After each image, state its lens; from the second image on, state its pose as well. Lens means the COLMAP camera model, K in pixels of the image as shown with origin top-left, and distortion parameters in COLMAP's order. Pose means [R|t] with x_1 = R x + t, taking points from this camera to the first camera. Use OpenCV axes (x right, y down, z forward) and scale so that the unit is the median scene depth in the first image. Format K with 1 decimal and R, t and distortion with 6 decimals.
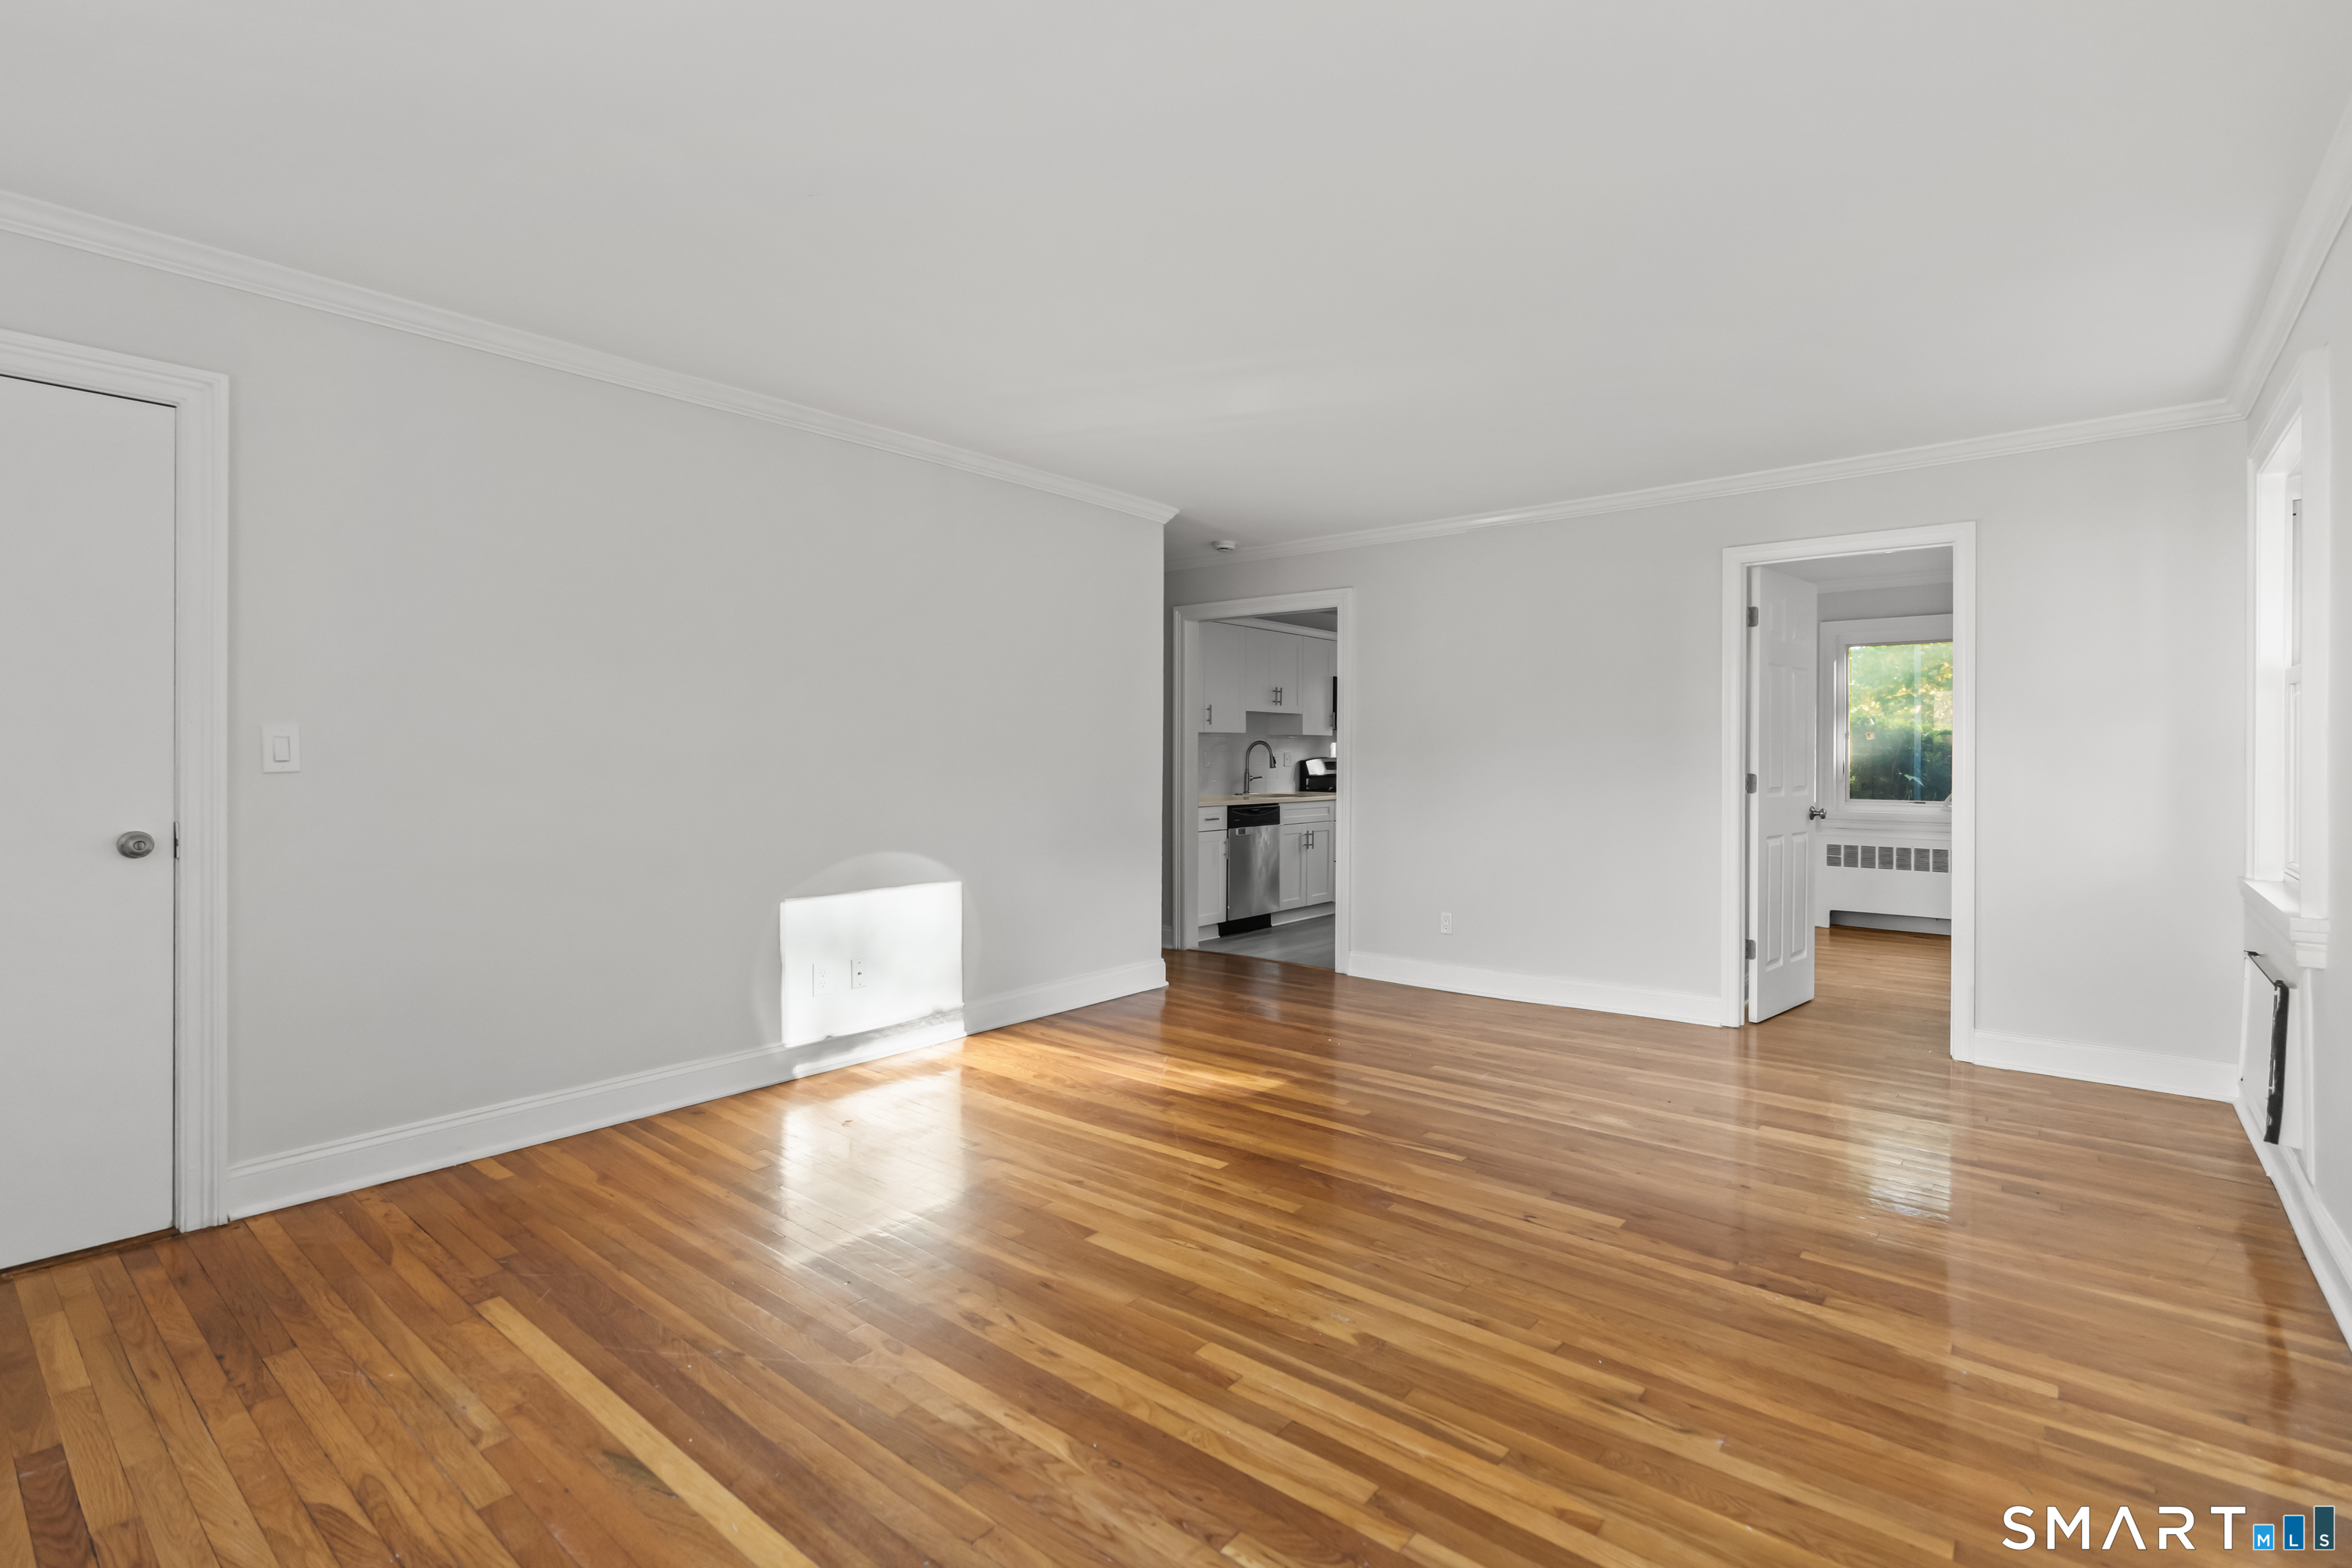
lens RADIAL K [[1081.7, 0, 1171.8], [0, 1081.7, 771.8], [0, 0, 1]] dist [-0.000925, 0.000469]
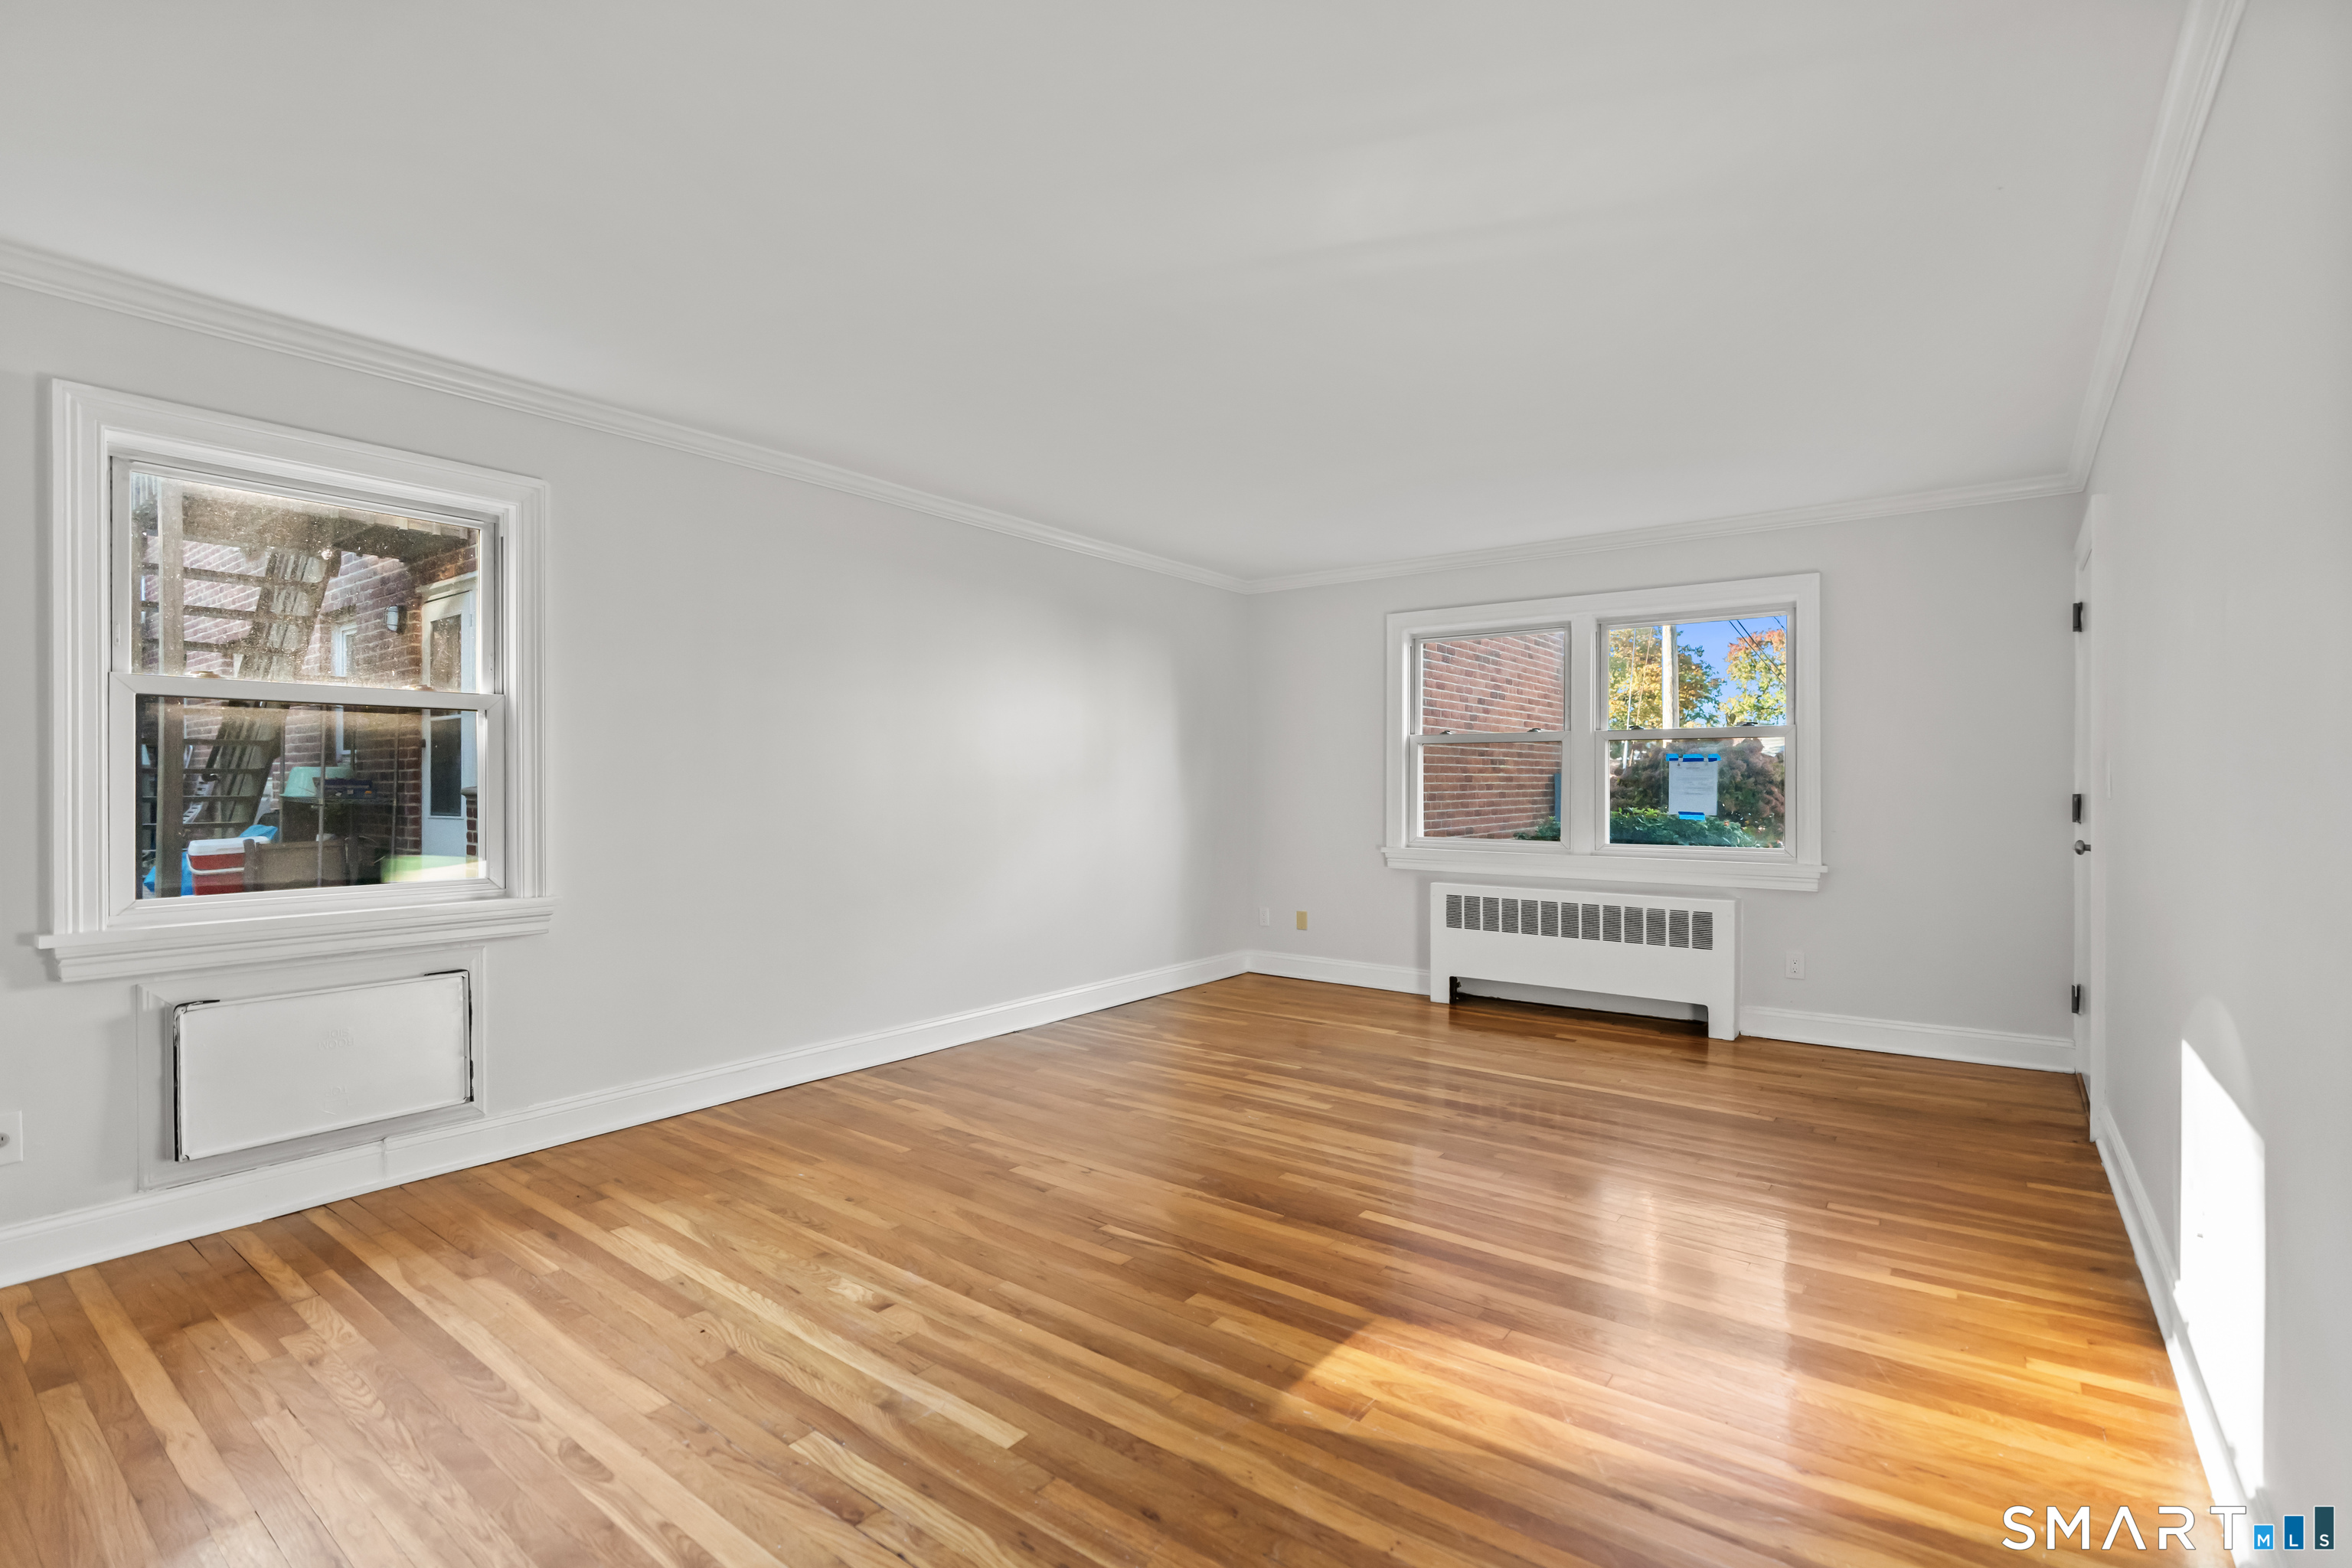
lens RADIAL K [[1081.7, 0, 1171.8], [0, 1081.7, 771.8], [0, 0, 1]] dist [-0.000925, 0.000469]
pose [[-0.999275, -0.006097, -0.037575, 0.271911], [-0.006363, 0.999955, 0.006966, -0.032237], [0.037531, 0.007200, -0.999270, 2.077487]]
